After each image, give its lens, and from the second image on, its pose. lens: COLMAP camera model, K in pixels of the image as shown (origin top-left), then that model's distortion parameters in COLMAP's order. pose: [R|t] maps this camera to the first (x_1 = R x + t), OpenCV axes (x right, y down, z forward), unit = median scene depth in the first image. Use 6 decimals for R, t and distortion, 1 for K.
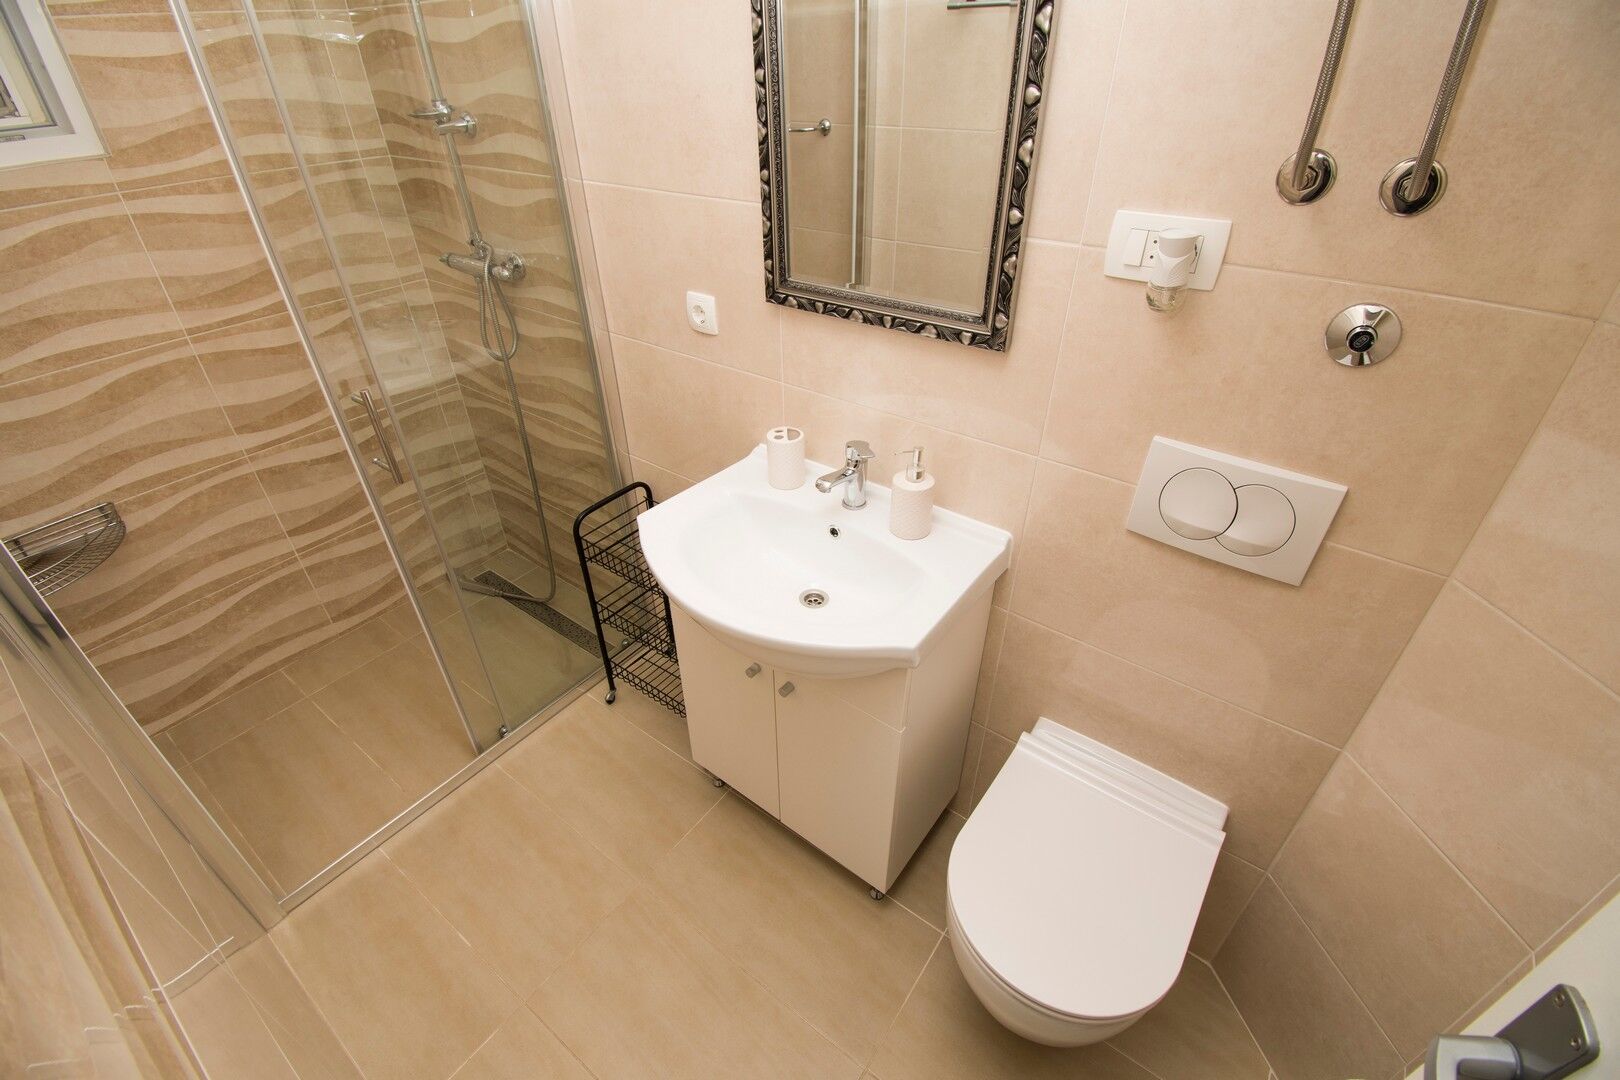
lens RADIAL K [[718.3, 0, 809.0], [0, 718.3, 544.5], [0, 0, 1]] dist [0.024322, -0.027823]
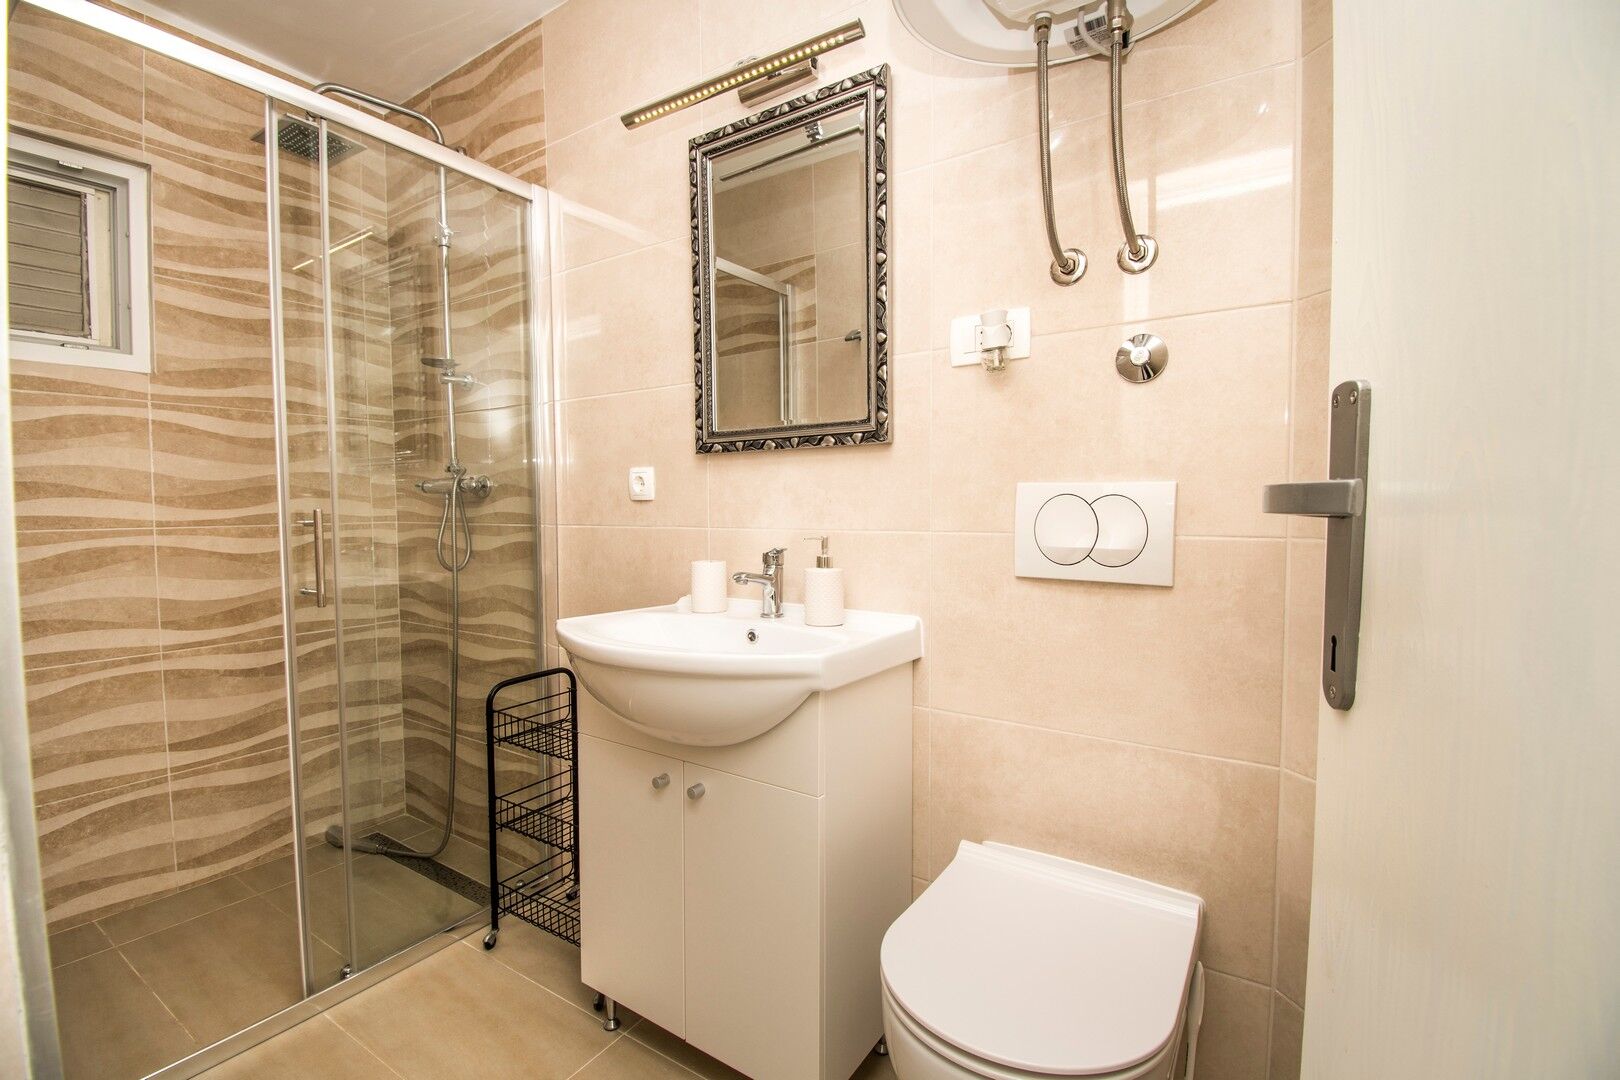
lens RADIAL K [[718.3, 0, 809.0], [0, 718.3, 544.5], [0, 0, 1]] dist [0.024322, -0.027823]
pose [[0.998008, 0.001138, 0.063079, 0.038396], [0.032388, 0.848785, -0.527746, 0.307240], [-0.054141, 0.528738, 0.847057, 0.048564]]
